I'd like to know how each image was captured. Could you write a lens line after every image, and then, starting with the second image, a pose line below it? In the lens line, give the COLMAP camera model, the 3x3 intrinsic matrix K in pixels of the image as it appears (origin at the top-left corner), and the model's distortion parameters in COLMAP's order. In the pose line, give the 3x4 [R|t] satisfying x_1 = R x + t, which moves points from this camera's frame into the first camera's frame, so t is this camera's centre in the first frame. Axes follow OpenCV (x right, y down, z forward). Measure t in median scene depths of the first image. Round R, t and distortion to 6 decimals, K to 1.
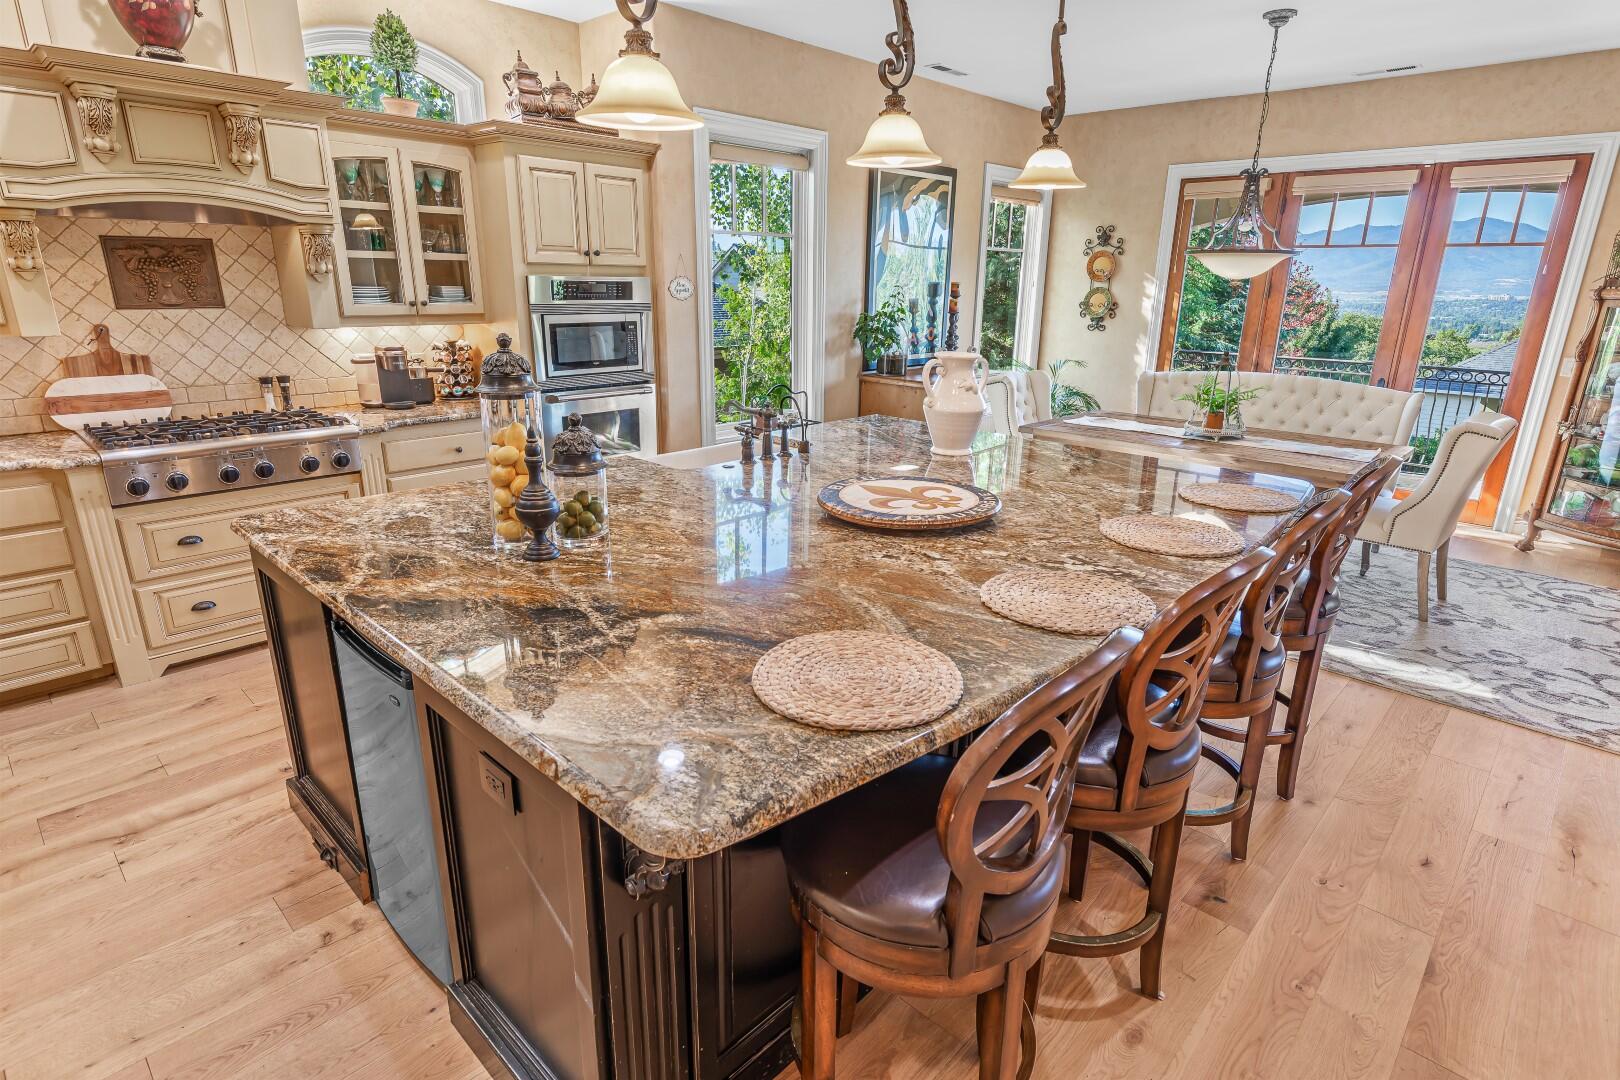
lens RADIAL K [[841.0, 0, 808.4], [0, 841.0, 541.8], [0, 0, 1]] dist [-0.000983, 0.001846]
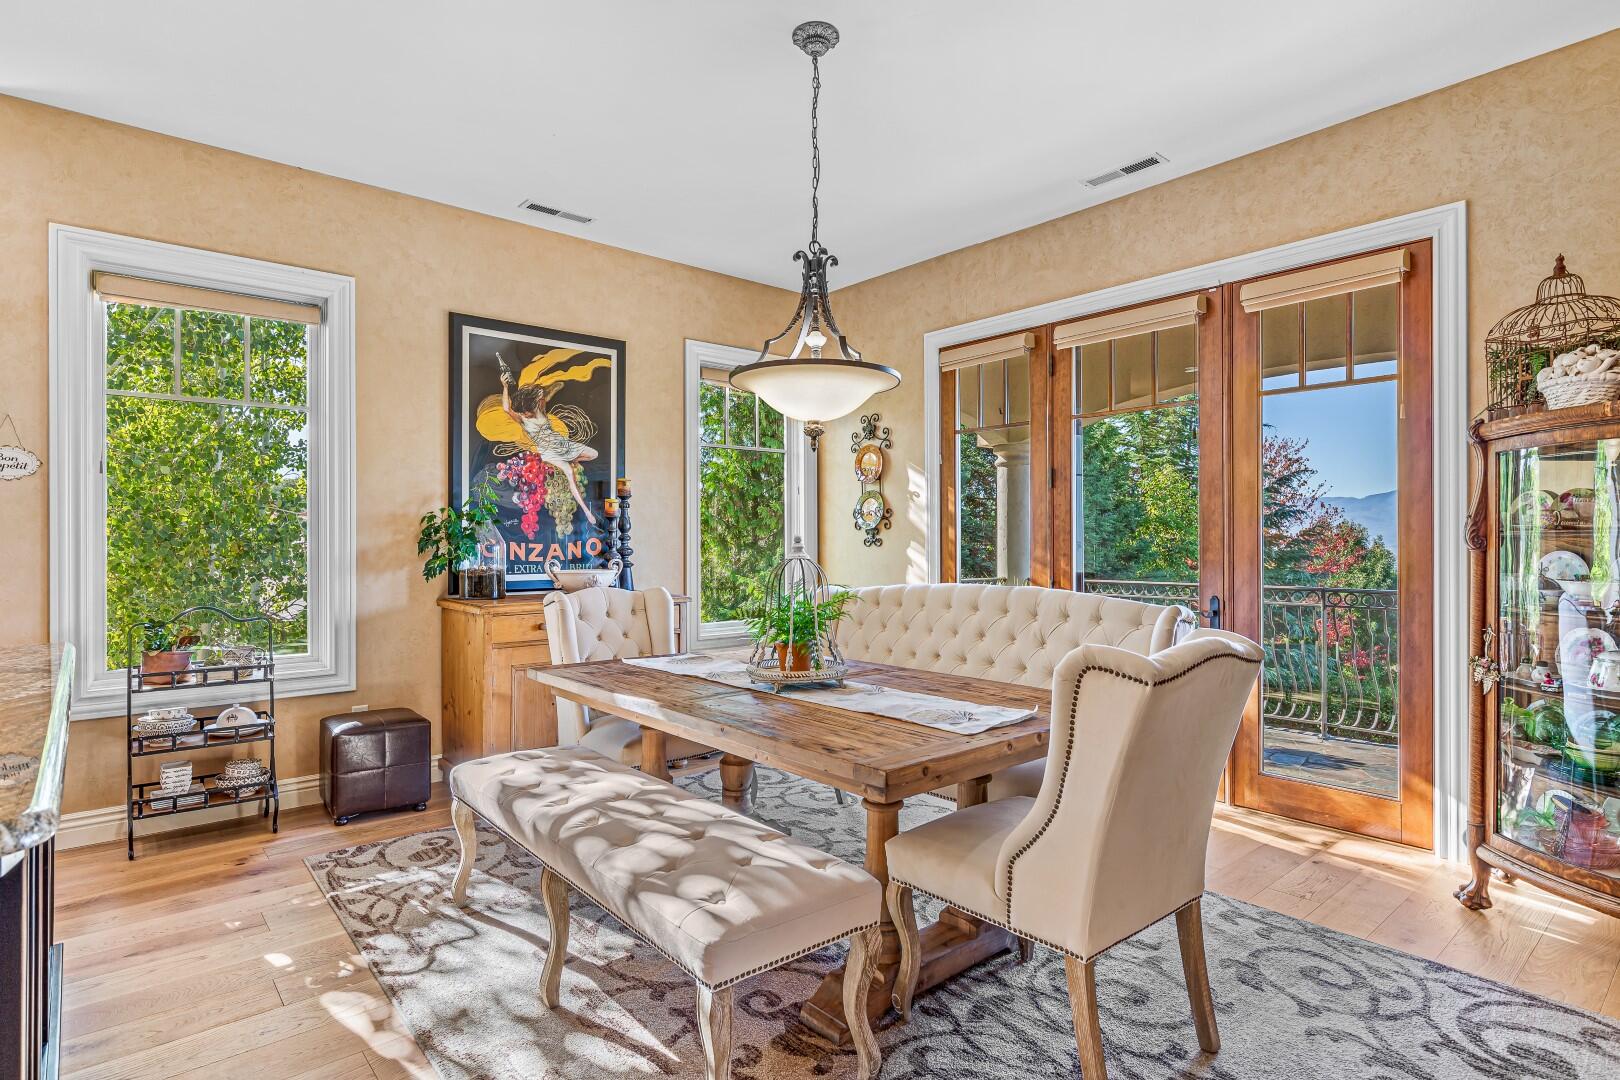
lens RADIAL K [[841.0, 0, 807.4], [0, 841.0, 538.7], [0, 0, 1]] dist [-0.000983, 0.001846]
pose [[0.995168, -0.017218, -0.096665, 0.529030], [-0.013108, 0.952393, -0.304592, -0.045632], [0.097307, 0.304387, 0.947565, 0.427752]]
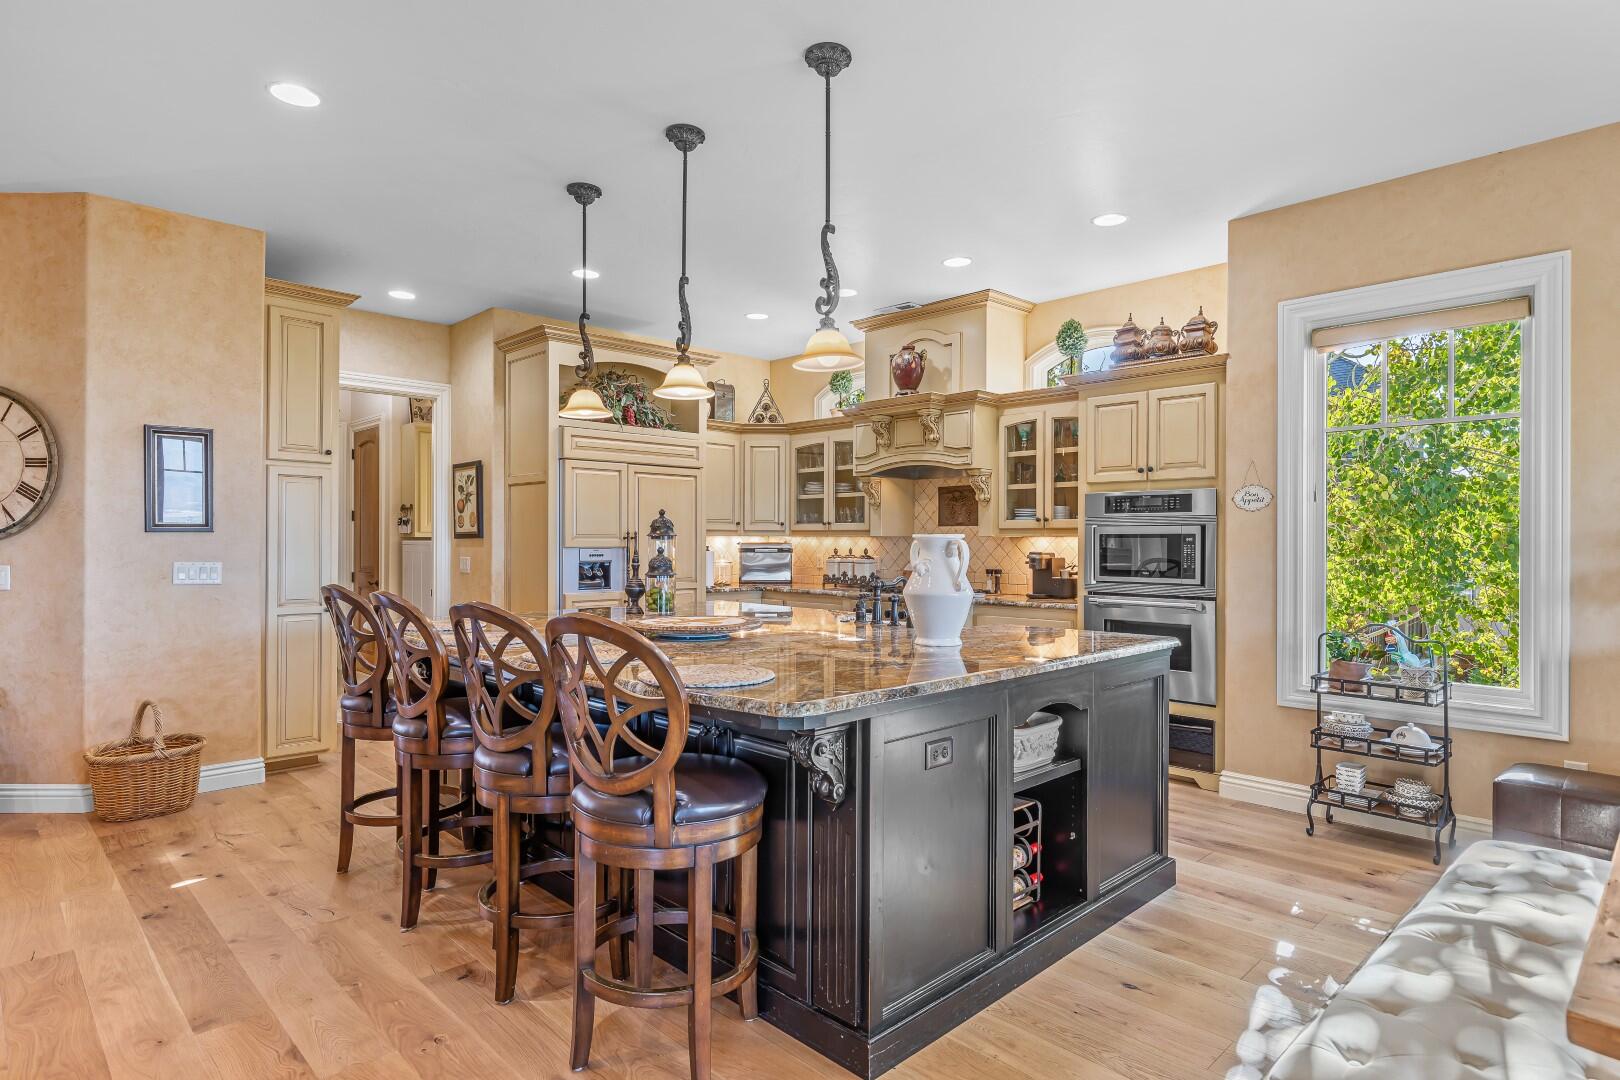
lens RADIAL K [[873.4, 0, 804.3], [0, 873.4, 539.3], [0, 0, 1]] dist [-0.000644, 0.000233]
pose [[-0.037898, -0.019497, -0.999091, 0.743028], [-0.306761, 0.951761, -0.006937, -0.107936], [0.951032, 0.306220, -0.042051, 0.587845]]
